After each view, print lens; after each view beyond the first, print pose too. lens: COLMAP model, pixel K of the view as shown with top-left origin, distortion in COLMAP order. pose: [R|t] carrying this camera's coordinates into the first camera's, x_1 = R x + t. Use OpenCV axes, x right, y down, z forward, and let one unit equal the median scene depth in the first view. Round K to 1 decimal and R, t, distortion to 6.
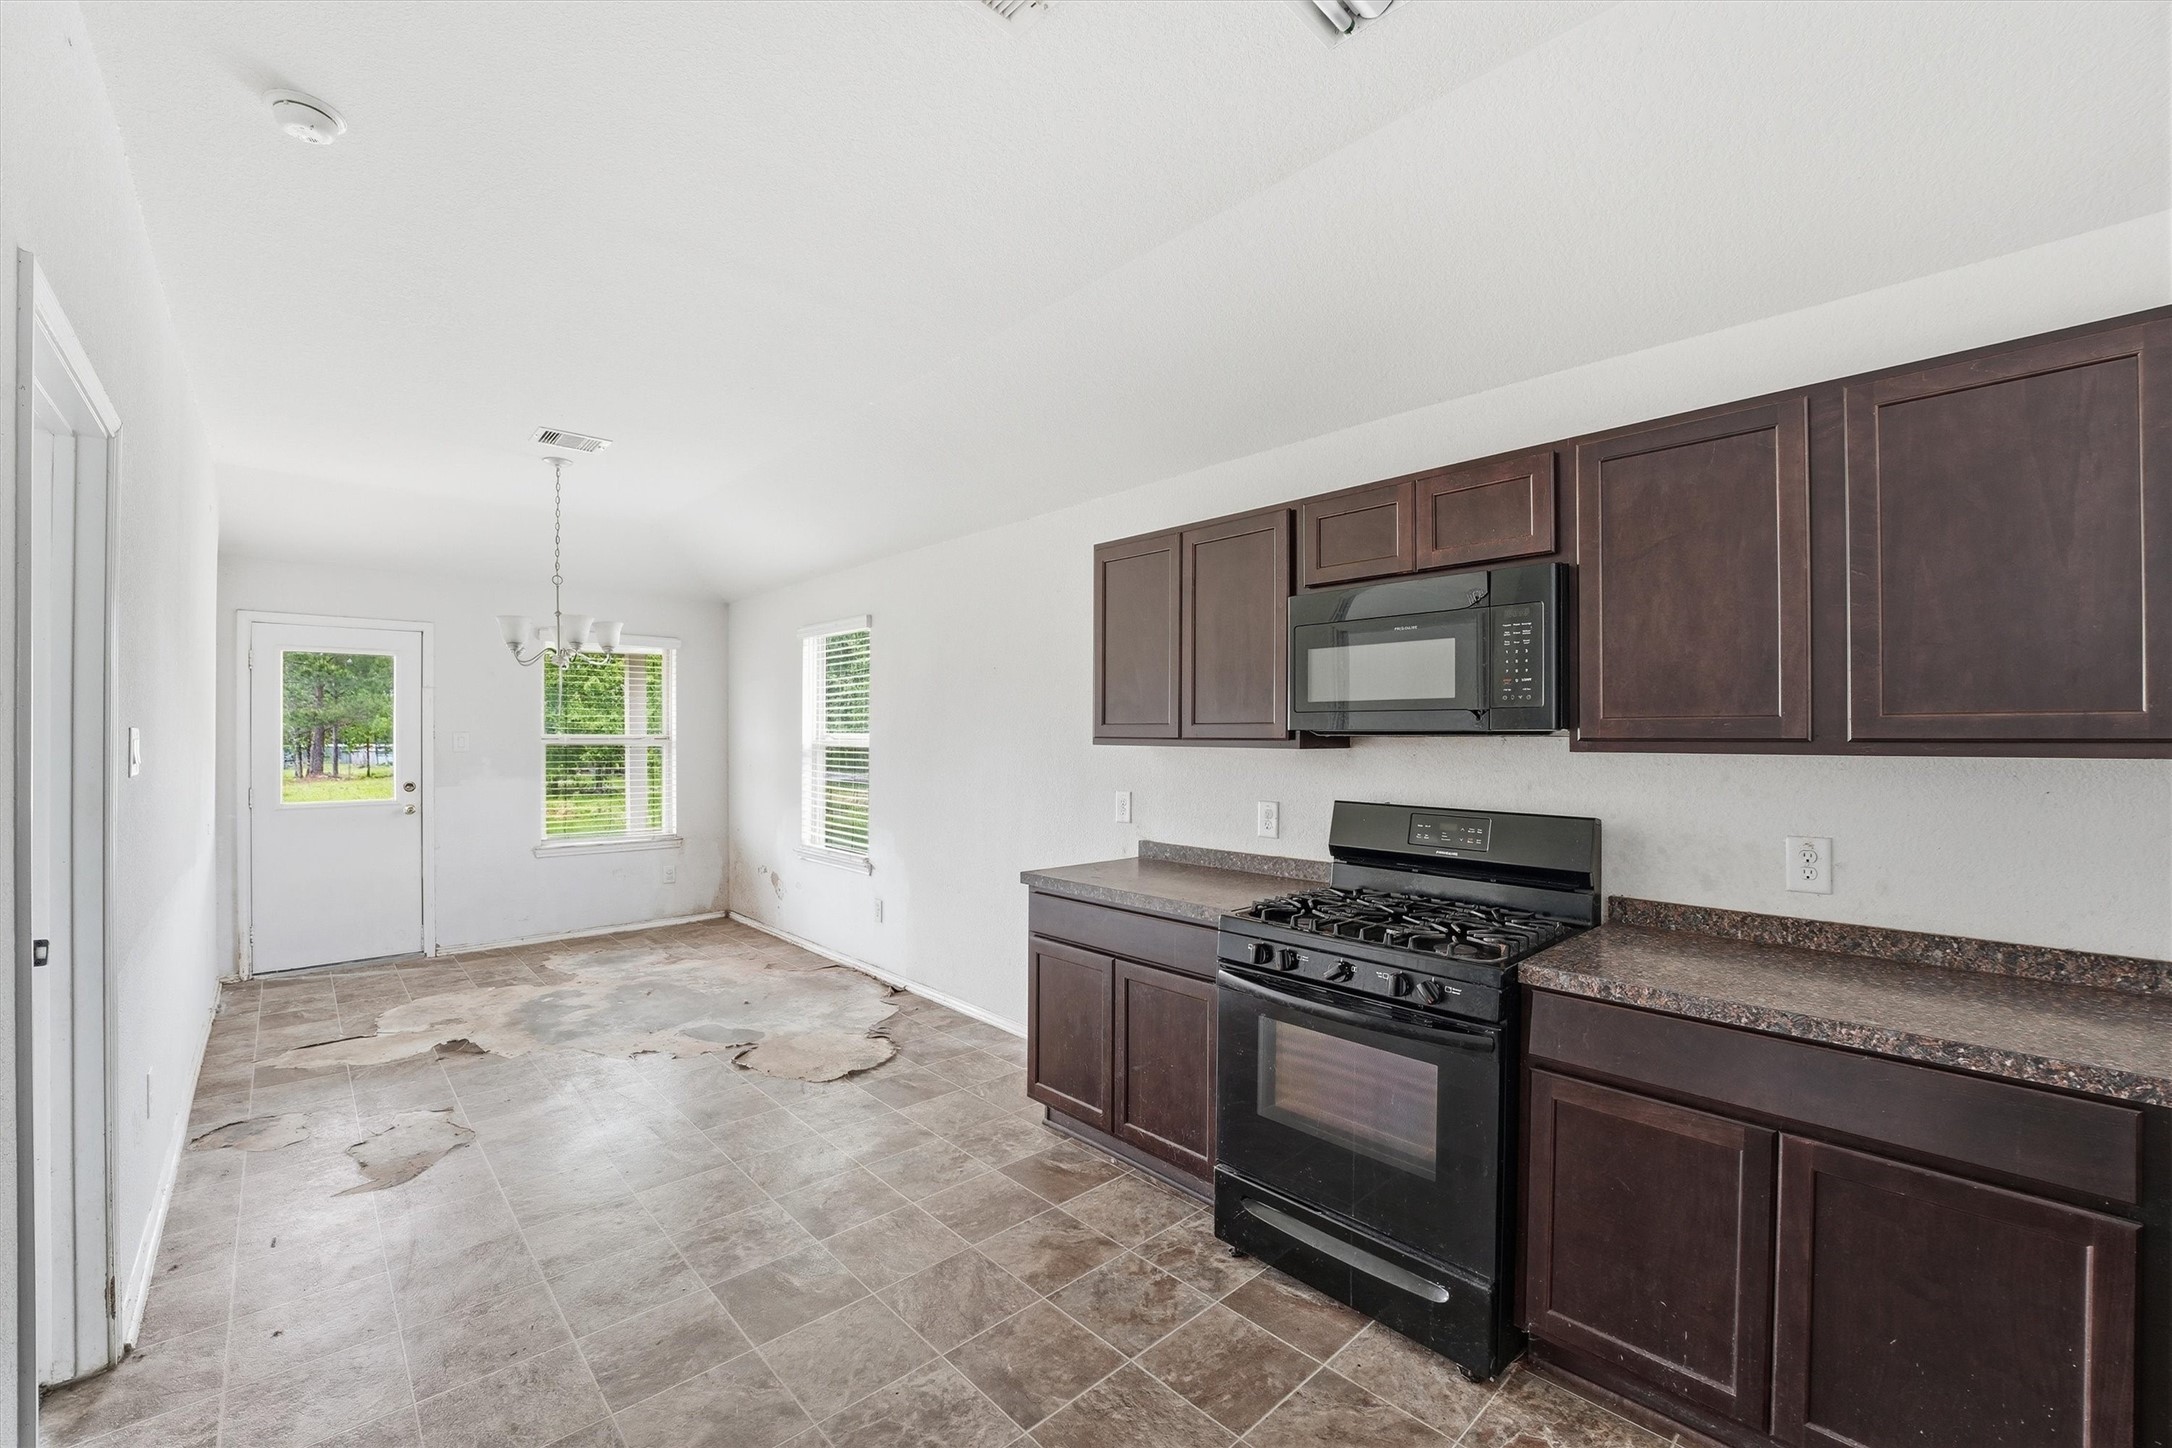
lens RADIAL K [[870.7, 0, 1076.3], [0, 870.7, 739.9], [0, 0, 1]] dist [-0.027816, 0.004109]
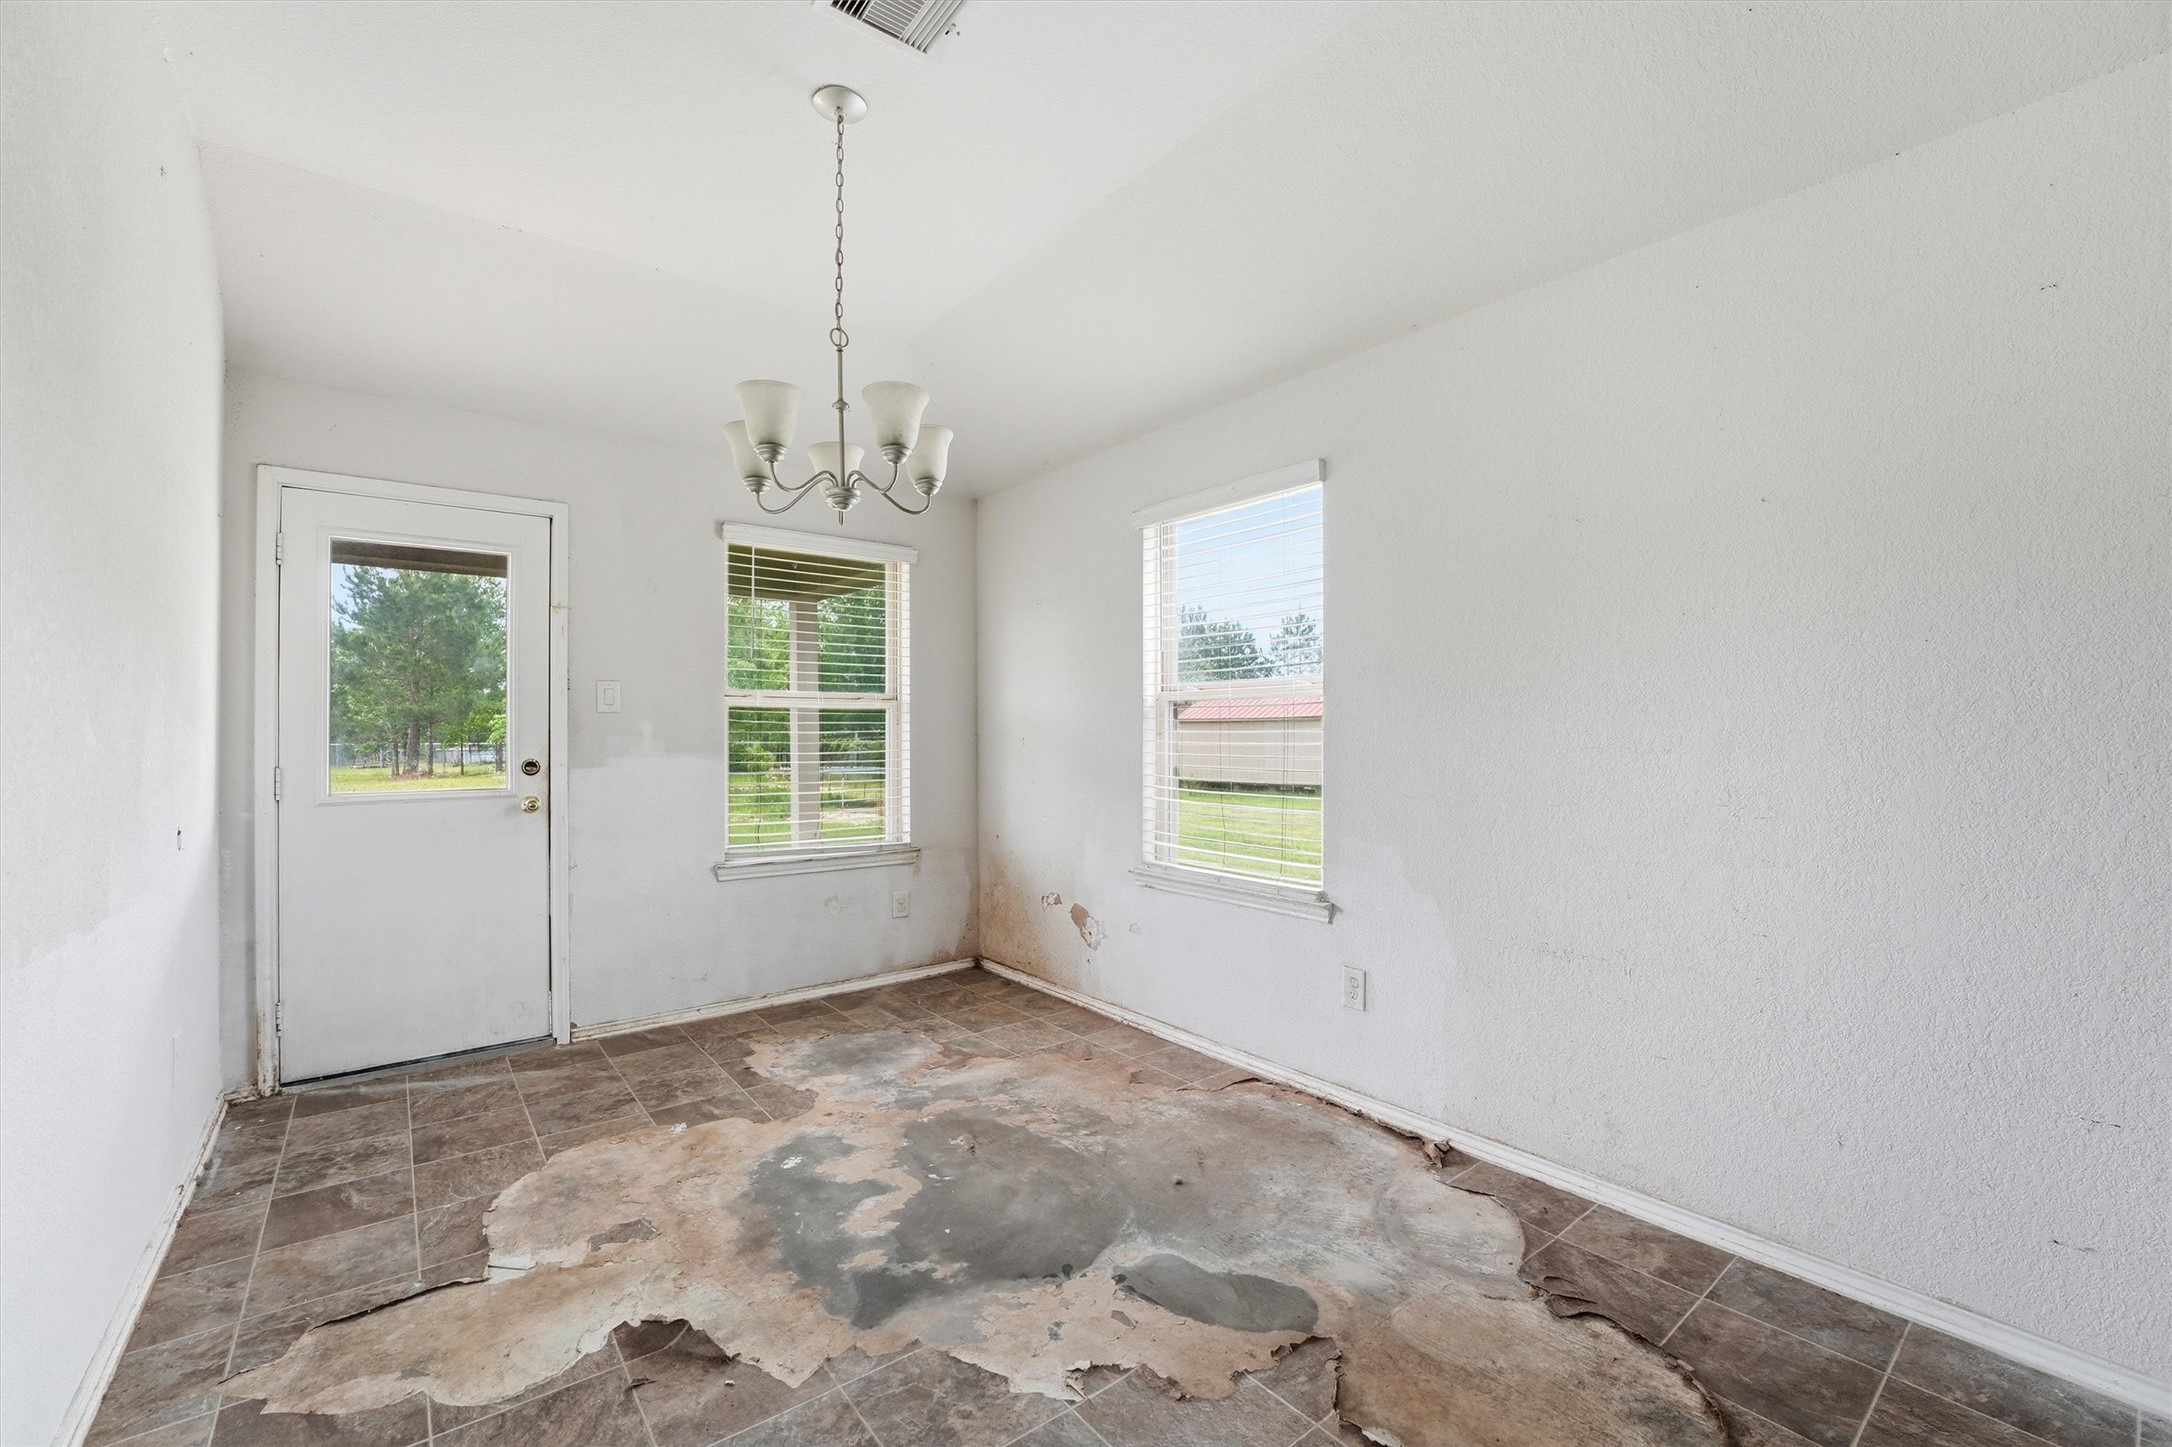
lens RADIAL K [[891.1, 0, 1086.2], [0, 891.1, 730.6], [0, 0, 1]] dist [-0.028054, 0.004538]
pose [[0.997264, -0.004484, -0.073785, -0.370999], [0.003853, 0.999955, -0.008693, 0.038981], [0.073821, 0.008385, 0.997236, 0.442957]]
